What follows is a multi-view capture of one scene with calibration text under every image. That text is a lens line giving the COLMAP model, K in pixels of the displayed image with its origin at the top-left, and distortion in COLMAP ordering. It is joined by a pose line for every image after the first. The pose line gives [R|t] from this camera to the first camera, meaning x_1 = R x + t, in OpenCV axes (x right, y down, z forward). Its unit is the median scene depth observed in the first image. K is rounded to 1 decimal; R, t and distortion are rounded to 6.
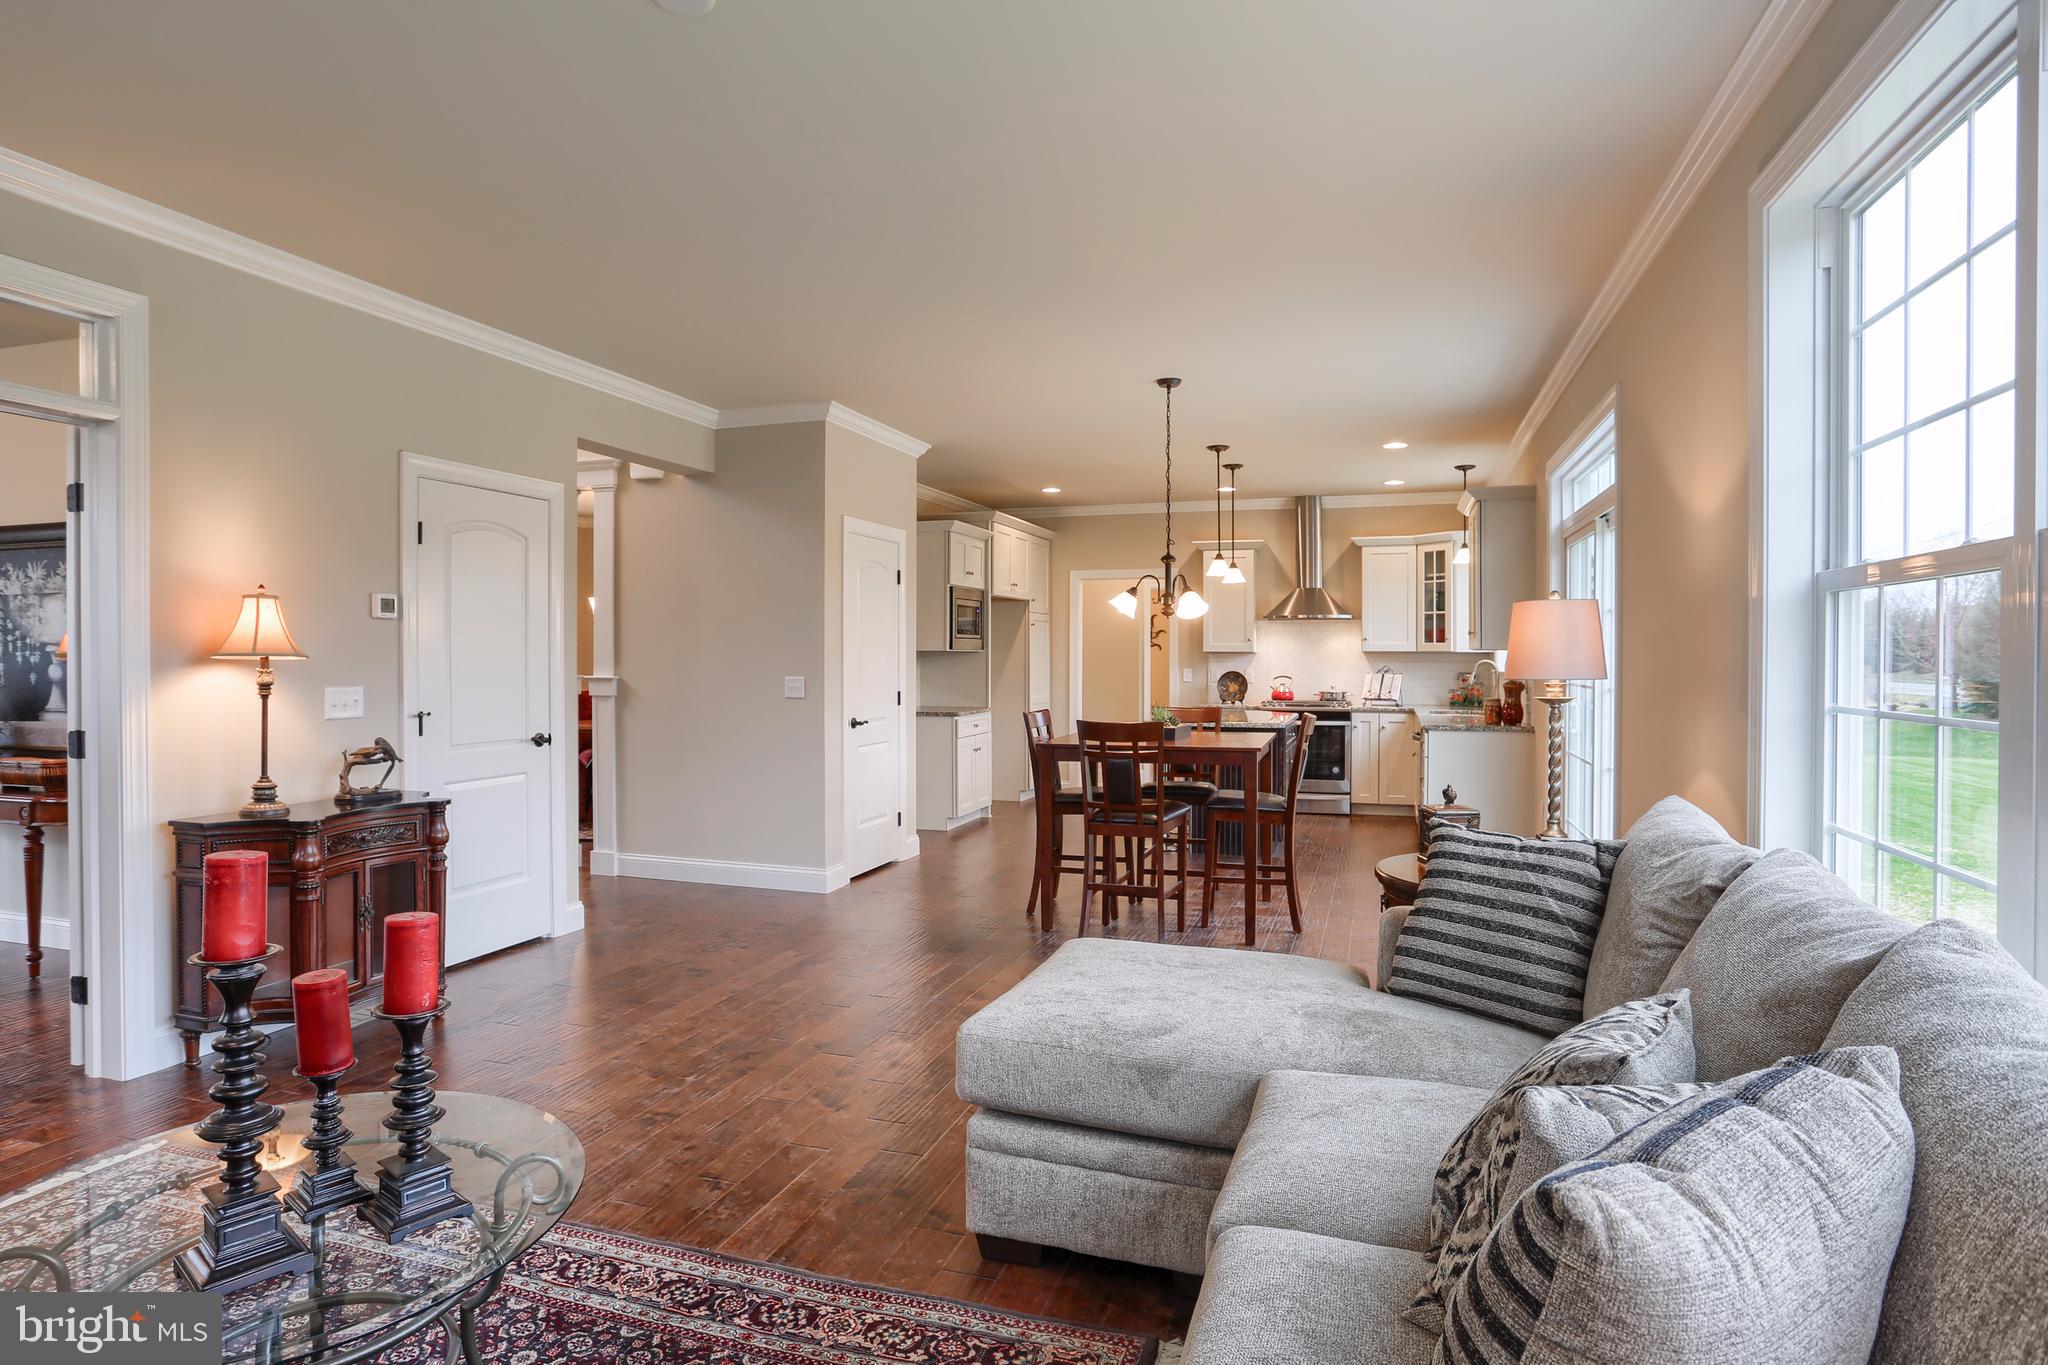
lens RADIAL K [[1114.6, 0, 1014.0], [0, 1114.6, 668.1], [0, 0, 1]] dist [-0.065695, 0.000100]
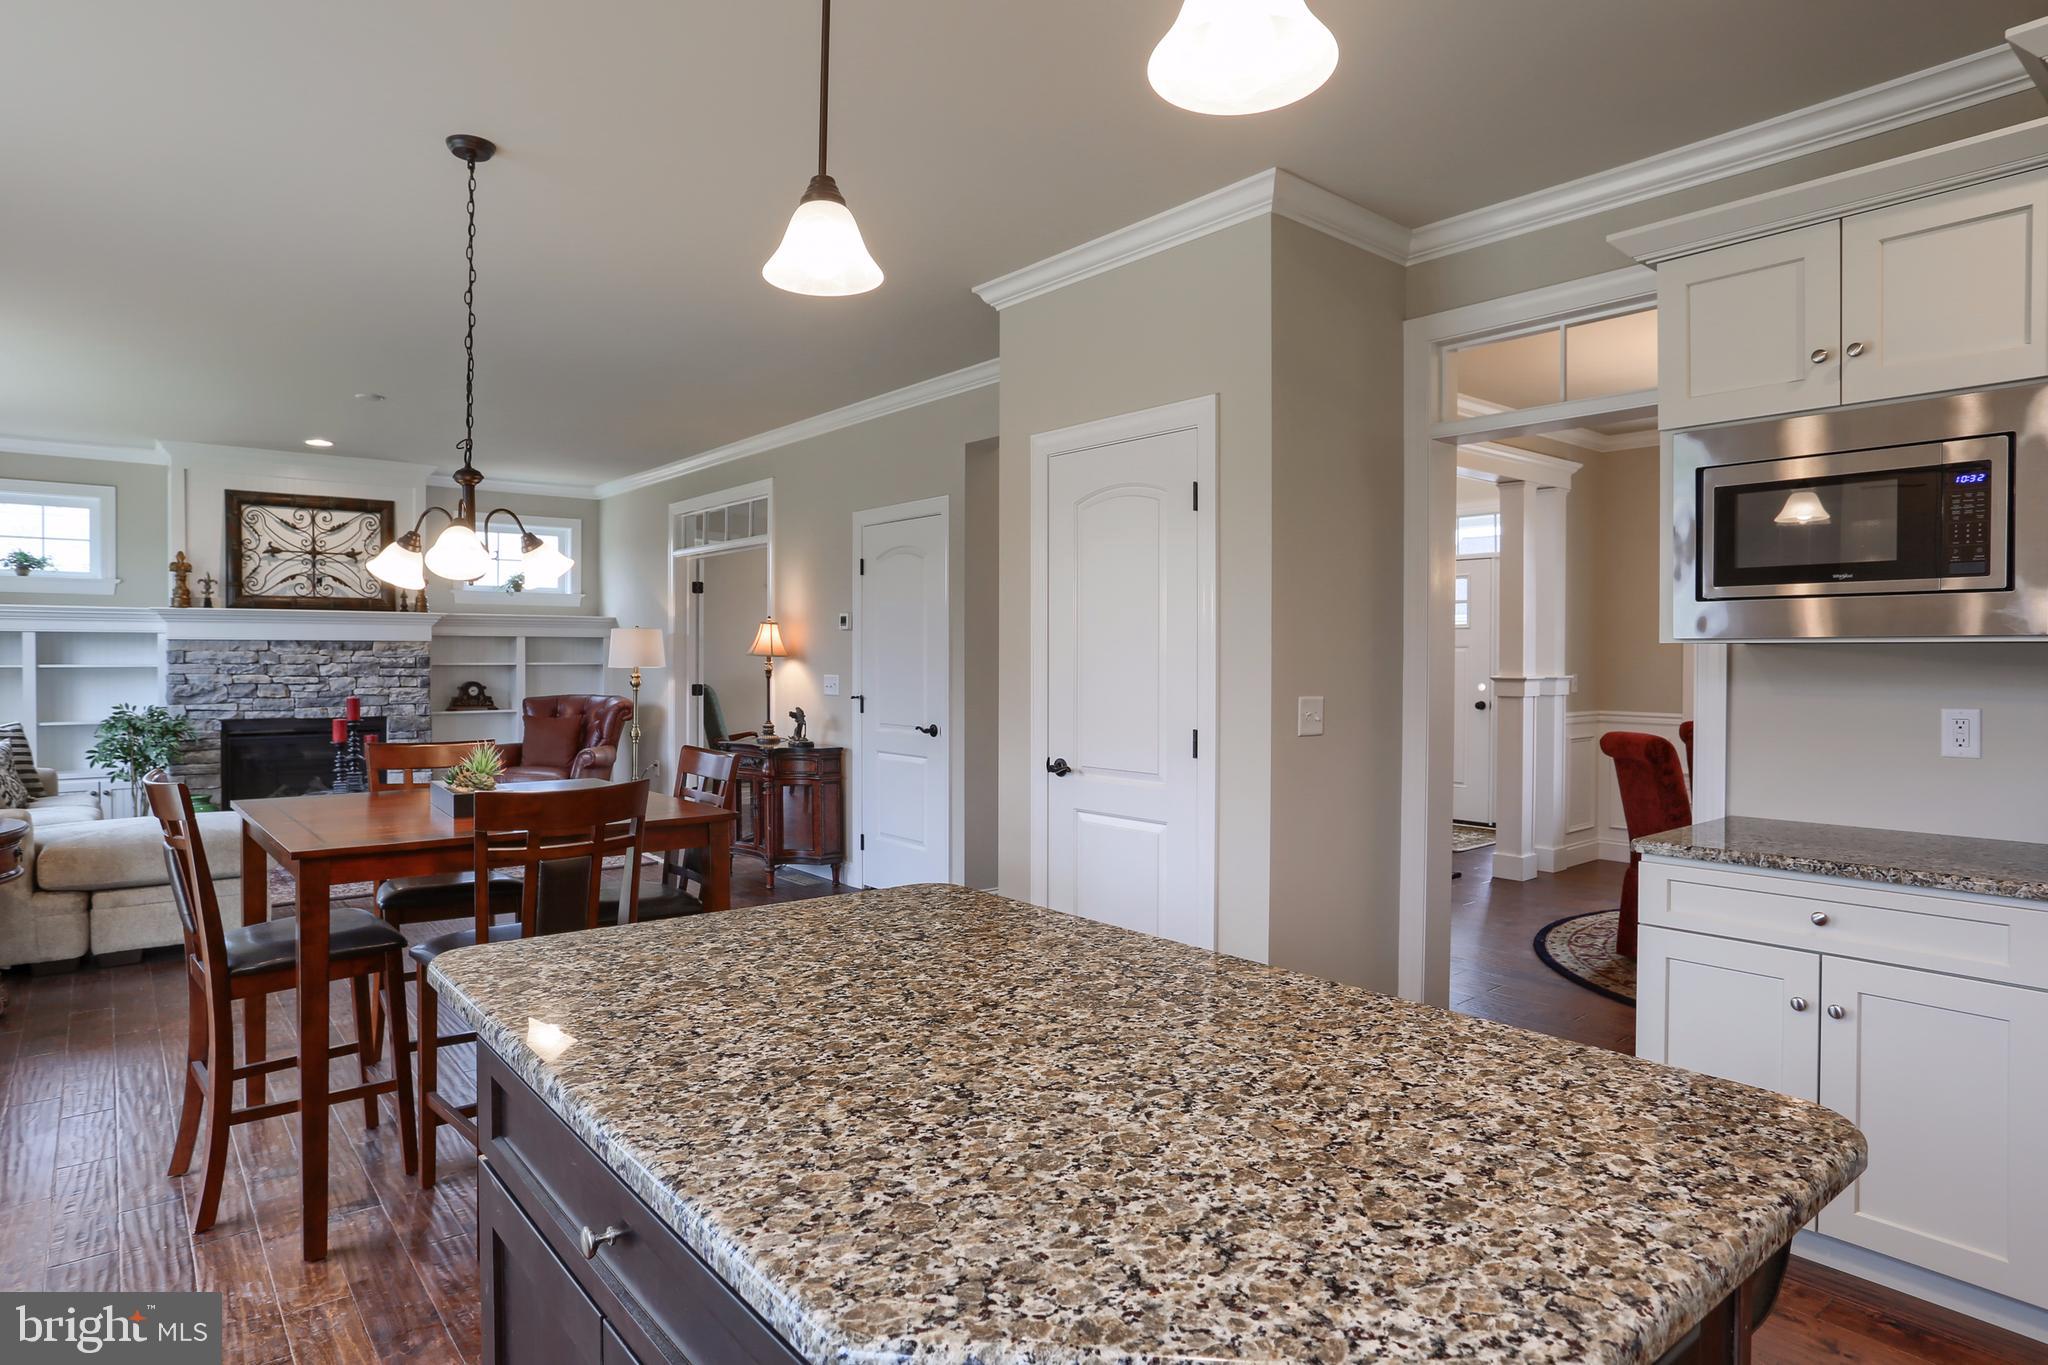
lens RADIAL K [[1155.8, 0, 1017.4], [0, 1155.8, 670.6], [0, 0, 1]] dist [-0.089583, 0.058922]
pose [[-0.534137, 0.009986, -0.845339, 0.285204], [-0.011904, 0.999742, 0.019332, -0.010921], [0.845314, 0.020389, -0.533880, 0.938365]]
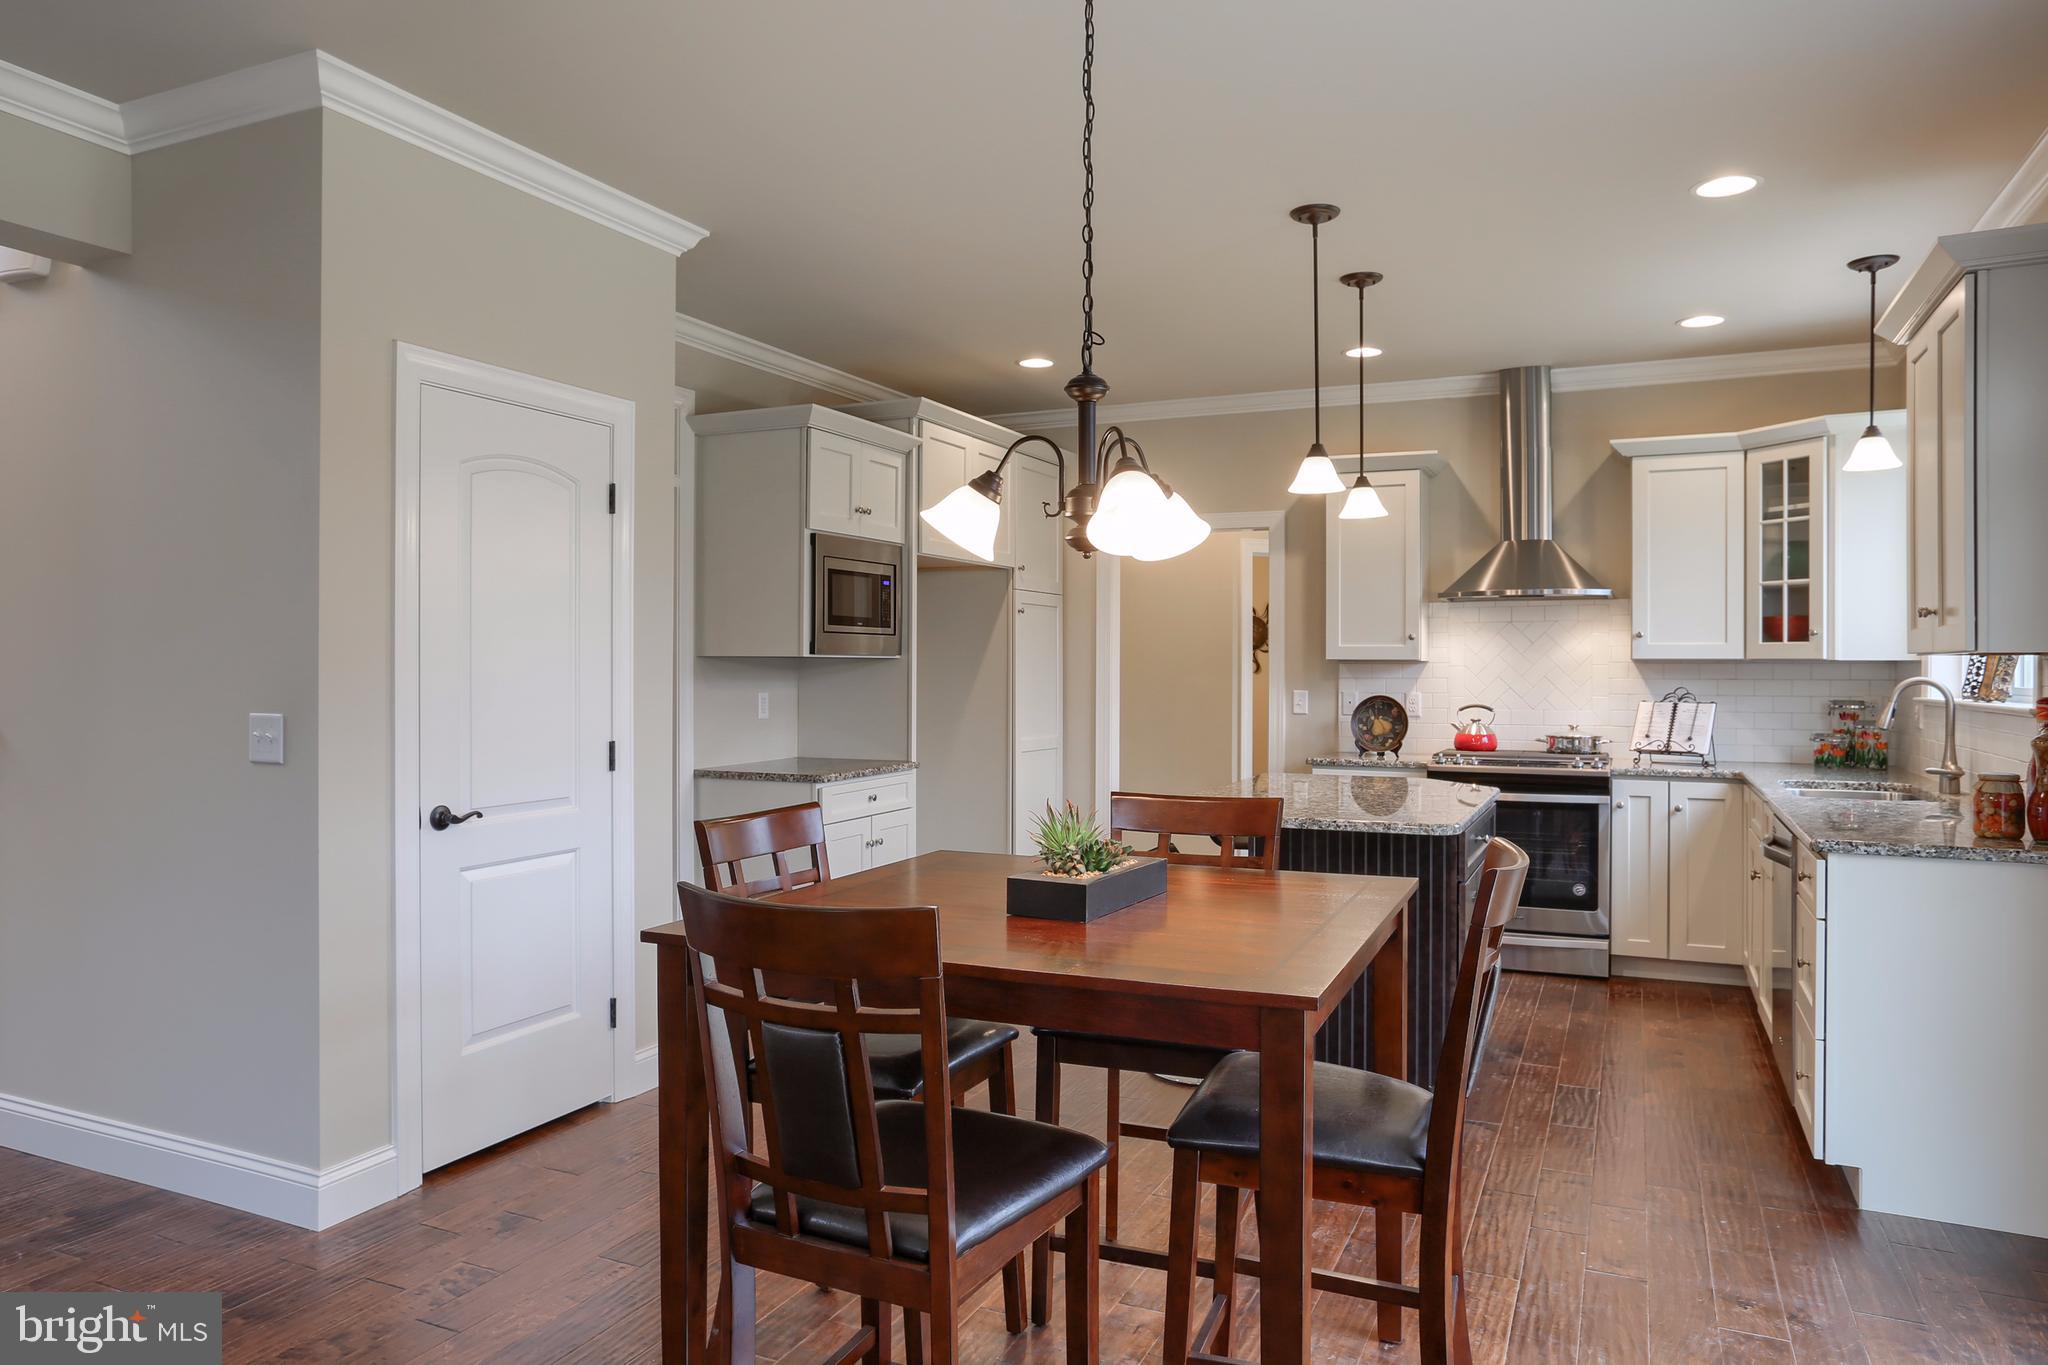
lens RADIAL K [[1345.9, 0, 1004.8], [0, 1345.9, 670.2], [0, 0, 1]] dist [-0.065348, 0.073515]
pose [[0.992861, 0.002169, -0.119257, 0.099958], [-0.003136, 0.999964, -0.007917, -0.004193], [0.119236, 0.008235, 0.992832, 0.356820]]
